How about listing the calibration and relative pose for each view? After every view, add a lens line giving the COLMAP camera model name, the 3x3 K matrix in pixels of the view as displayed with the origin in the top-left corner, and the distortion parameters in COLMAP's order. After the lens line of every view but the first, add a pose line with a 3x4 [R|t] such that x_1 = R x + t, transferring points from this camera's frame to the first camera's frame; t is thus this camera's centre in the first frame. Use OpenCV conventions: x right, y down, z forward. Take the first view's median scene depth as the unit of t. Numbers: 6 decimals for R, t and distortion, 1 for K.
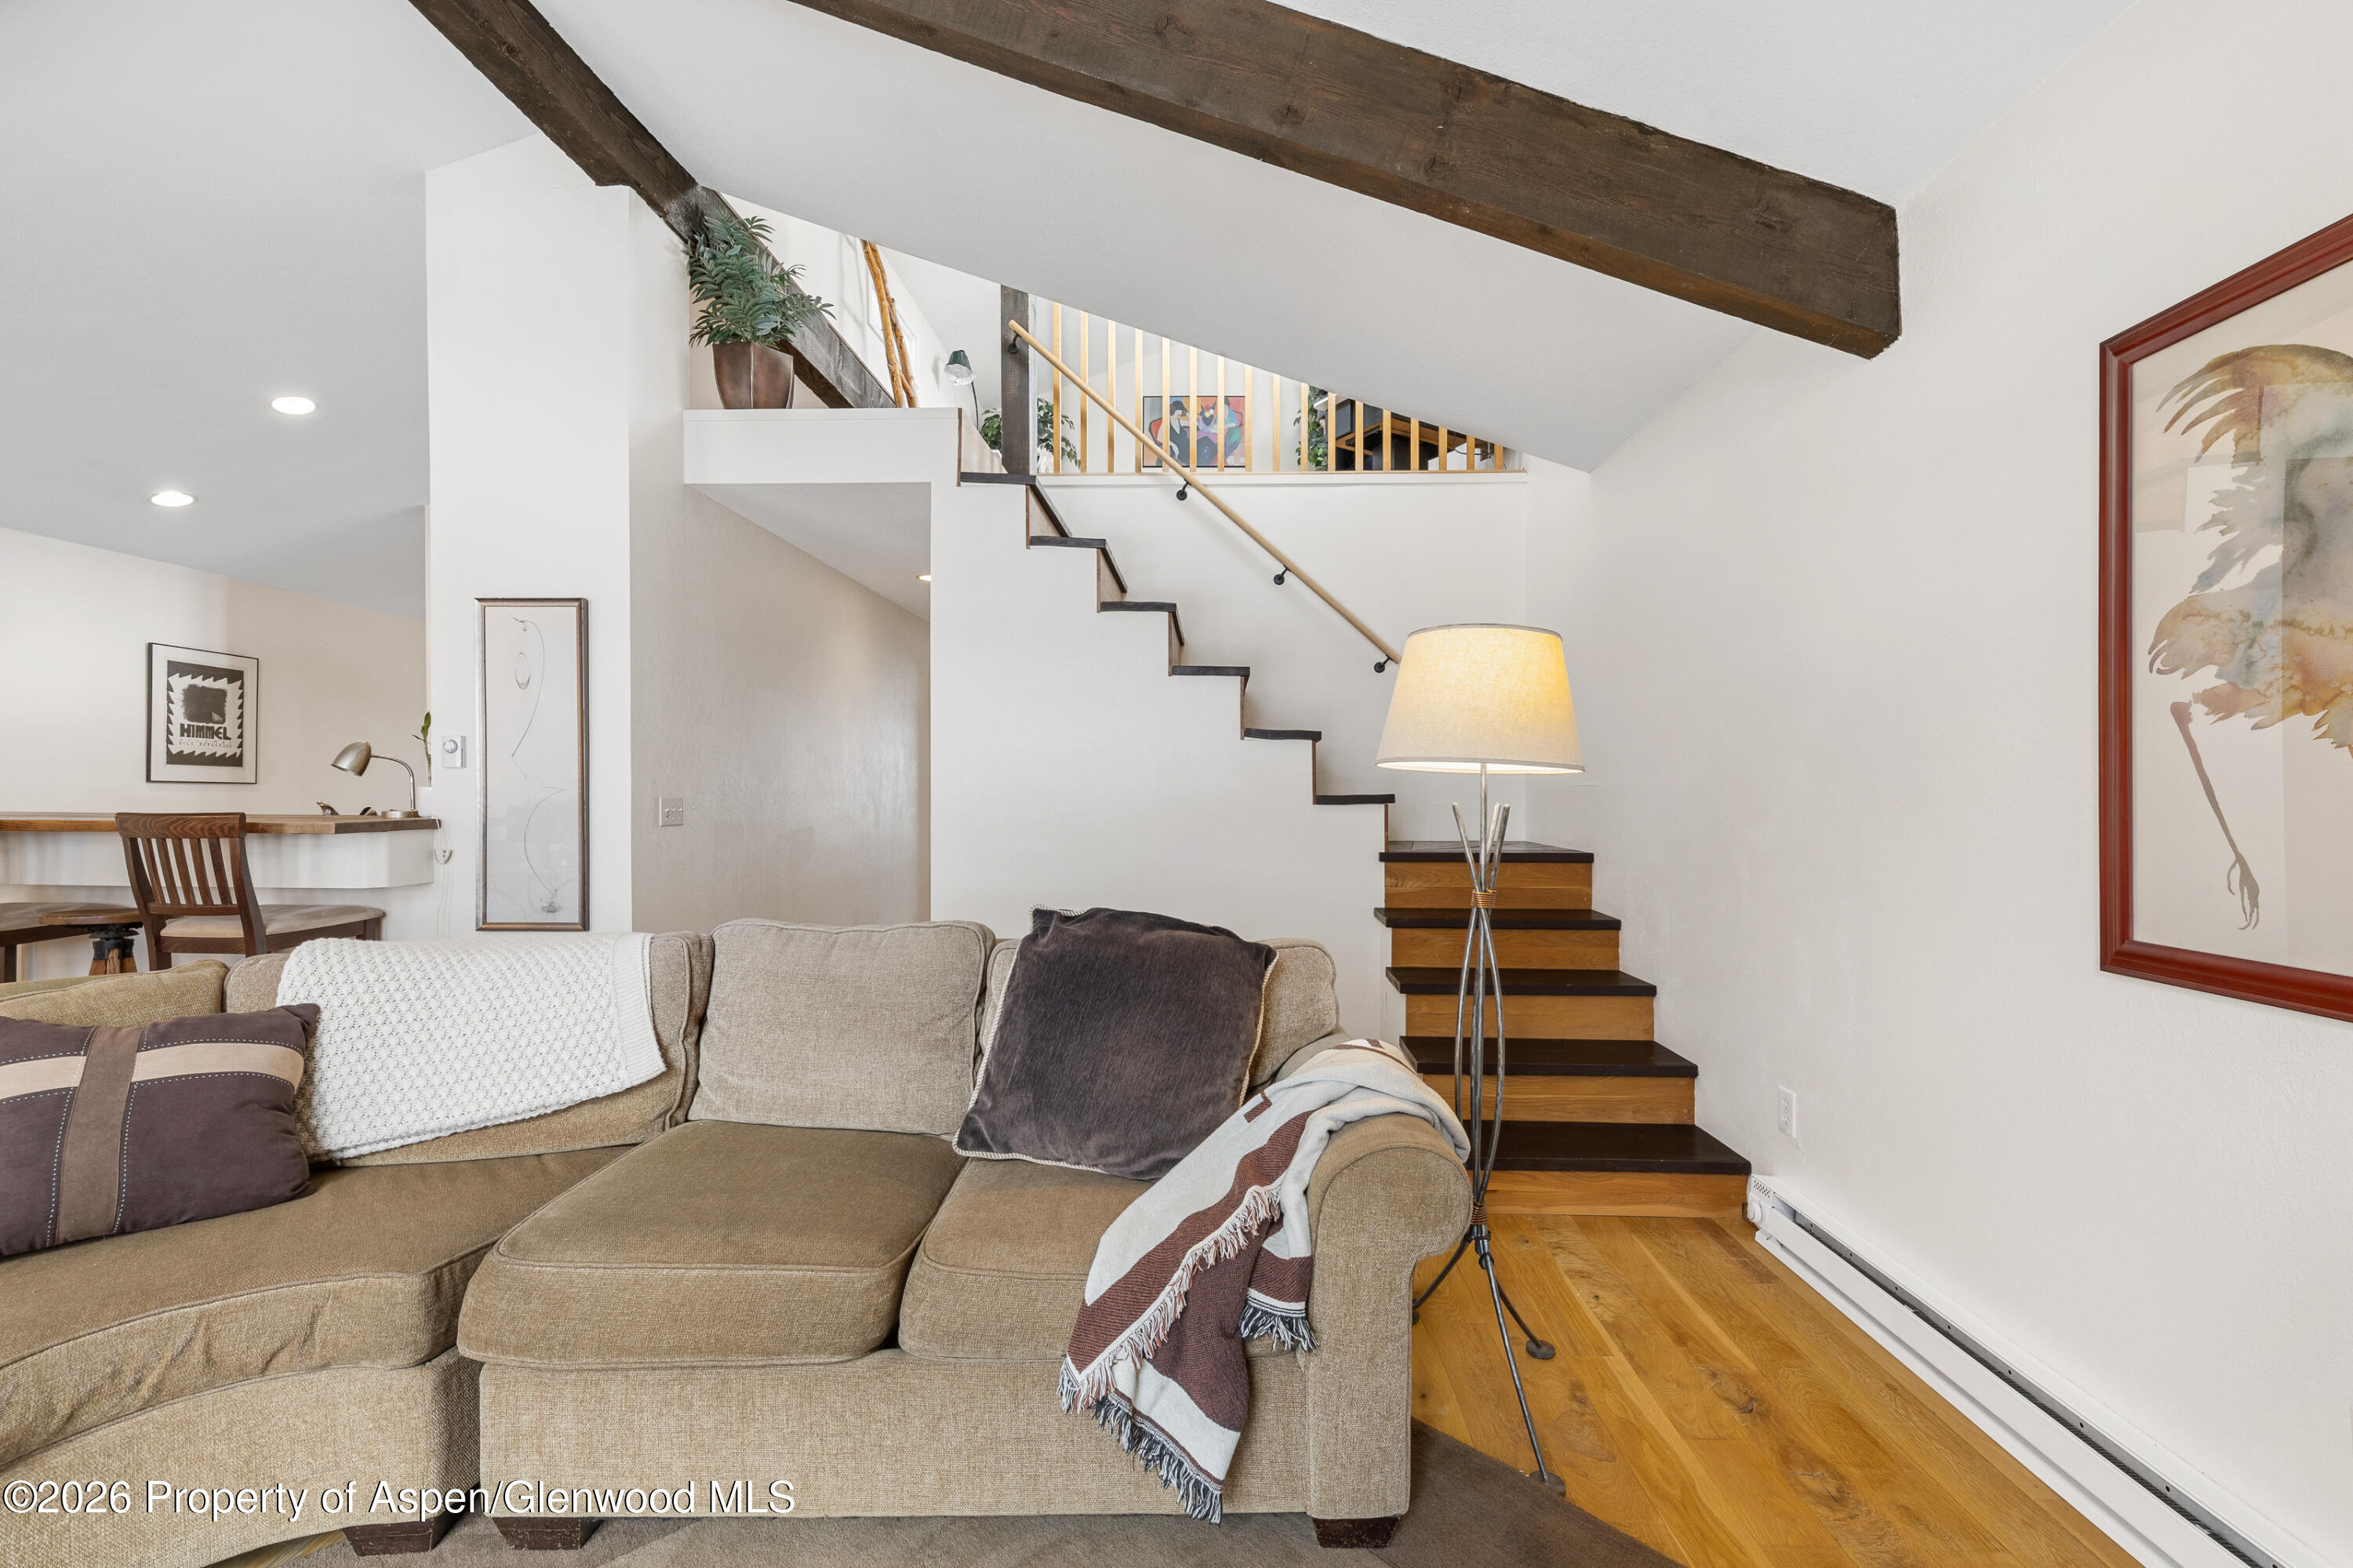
lens RADIAL K [[976.3, 0, 1187.3], [0, 976.3, 796.4], [0, 0, 1]] dist [0.014526, -0.005820]
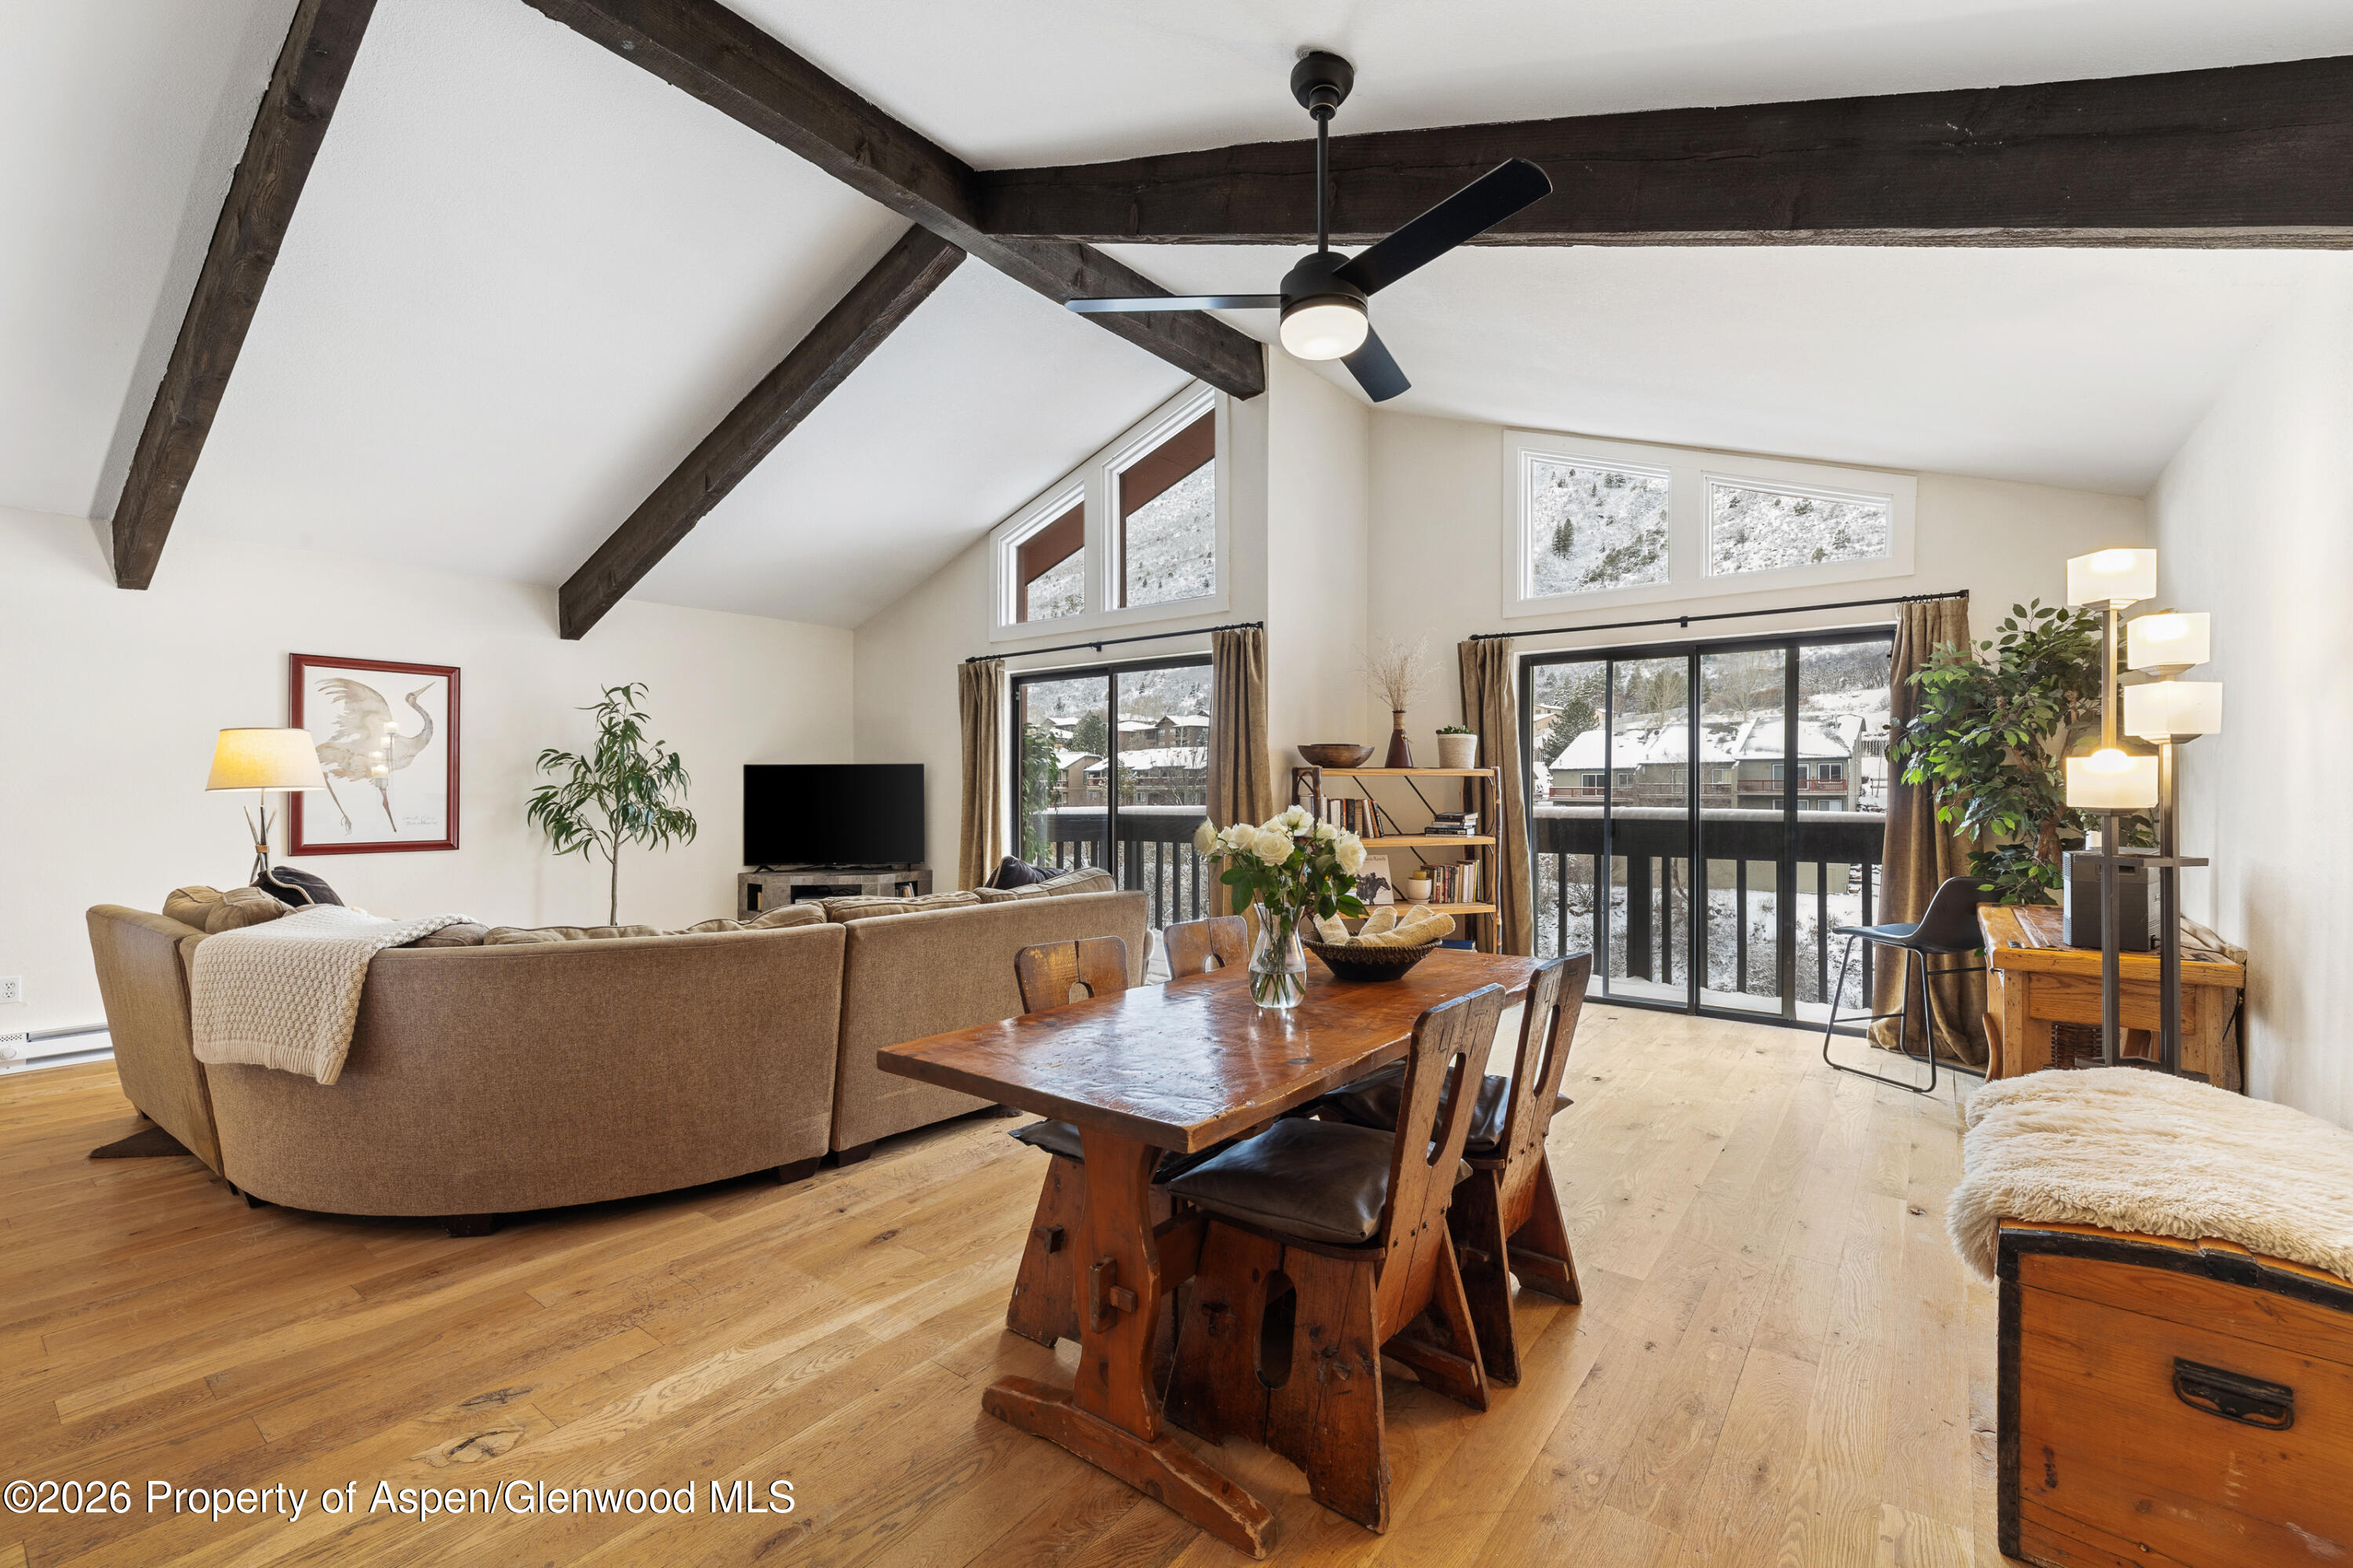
lens RADIAL K [[976.3, 0, 1191.1], [0, 976.3, 790.8], [0, 0, 1]] dist [0.014526, -0.005820]
pose [[-0.819647, -0.002325, 0.572864, -1.432444], [0.002011, 0.999974, 0.006936, -0.019577], [-0.572865, 0.006837, -0.819621, 0.864147]]
